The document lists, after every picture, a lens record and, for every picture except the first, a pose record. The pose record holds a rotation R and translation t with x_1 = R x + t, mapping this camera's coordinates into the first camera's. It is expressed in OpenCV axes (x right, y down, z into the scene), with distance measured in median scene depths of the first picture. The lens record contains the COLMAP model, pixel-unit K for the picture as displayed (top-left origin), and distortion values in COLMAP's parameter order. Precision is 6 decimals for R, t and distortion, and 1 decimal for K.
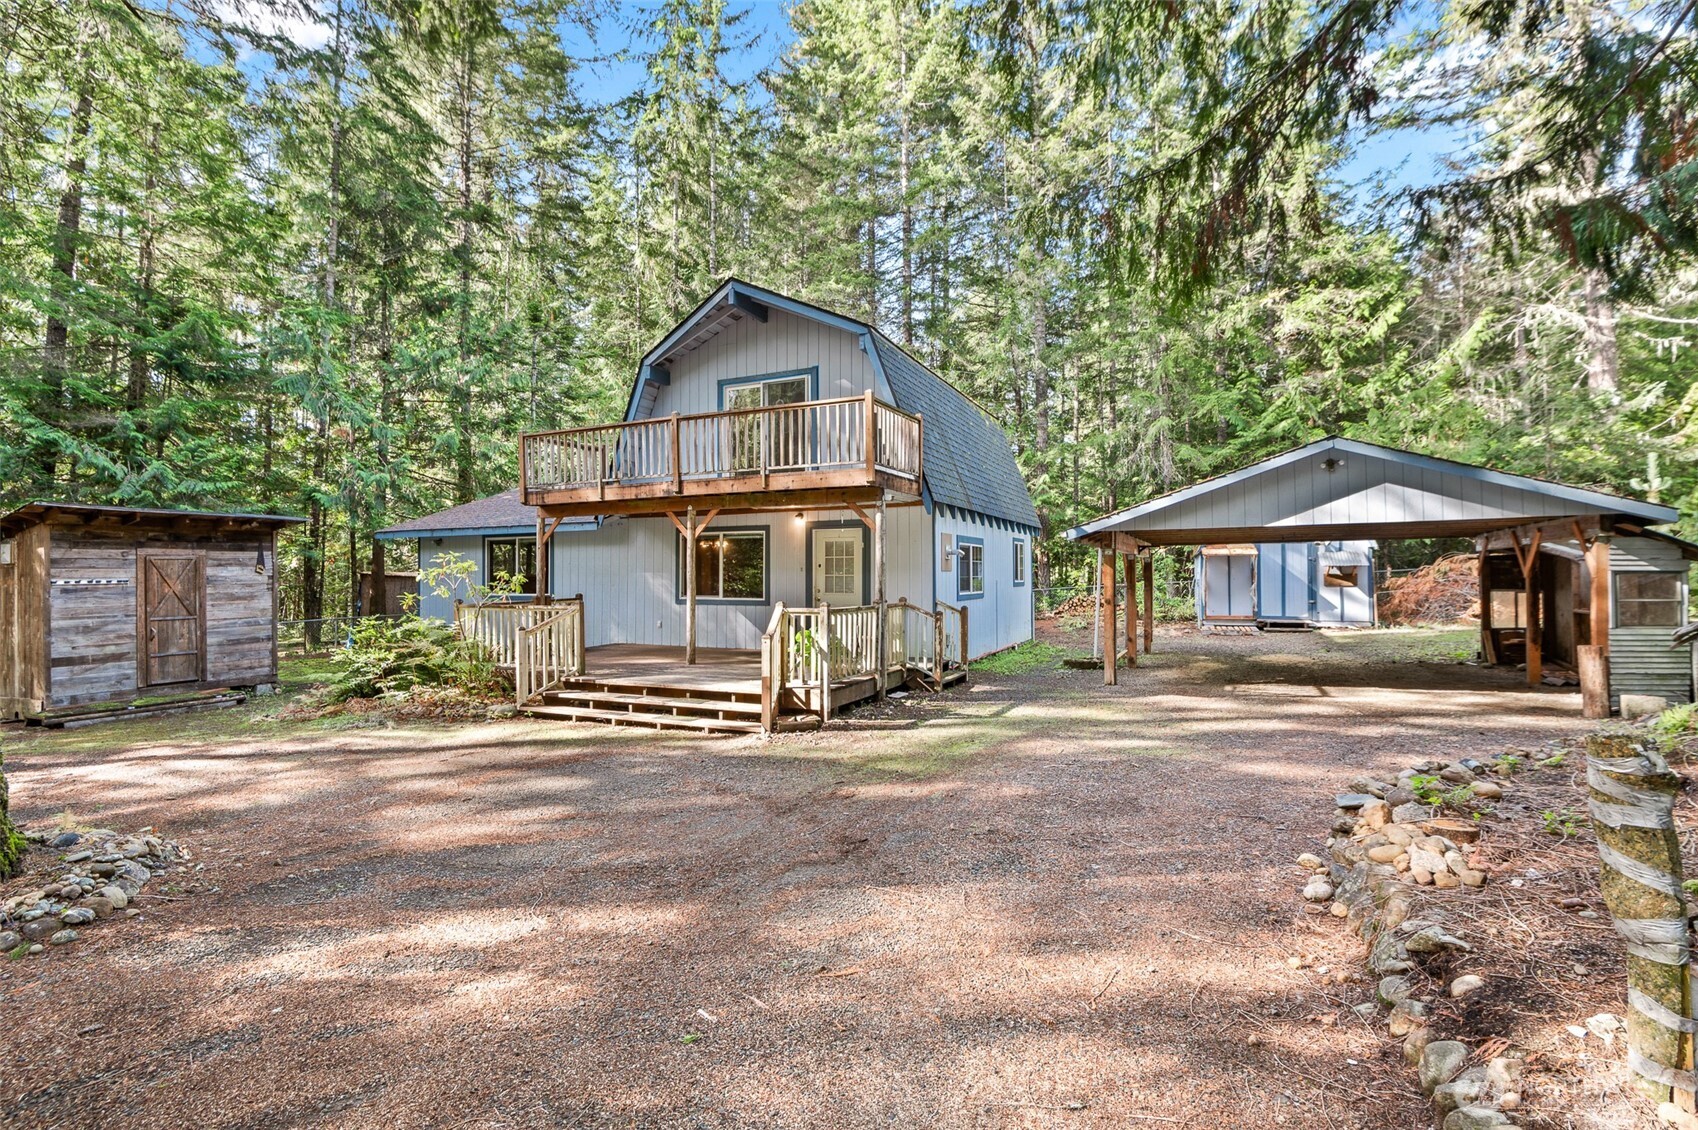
lens RADIAL K [[781.7, 0, 849.7], [0, 781.7, 552.2], [0, 0, 1]] dist [0.000620, -0.015348]
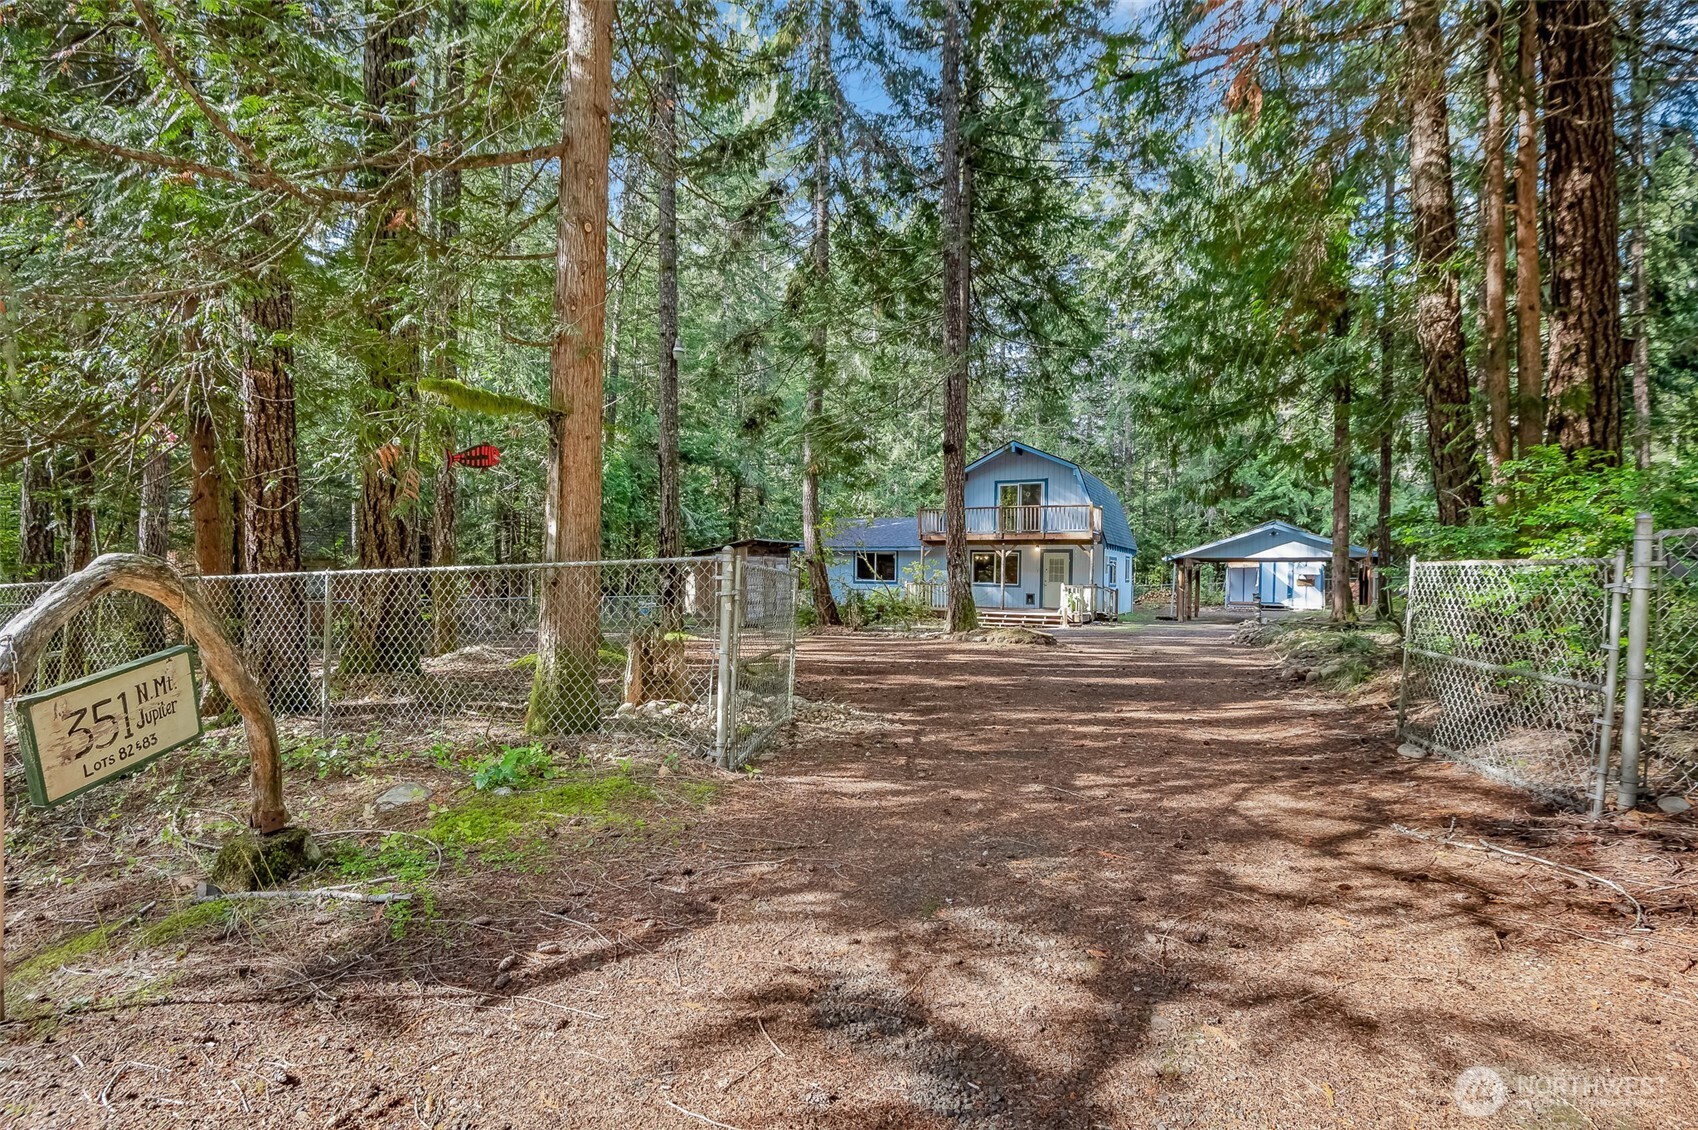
lens RADIAL K [[852.7, 0, 849.0], [0, 852.7, 565.0], [0, 0, 1]] dist [-0.000171, -0.000005]
pose [[0.999549, 0.021479, -0.020980, -0.449568], [-0.021130, 0.999637, 0.016728, -0.019619], [0.021332, -0.016277, 0.999640, -1.159494]]
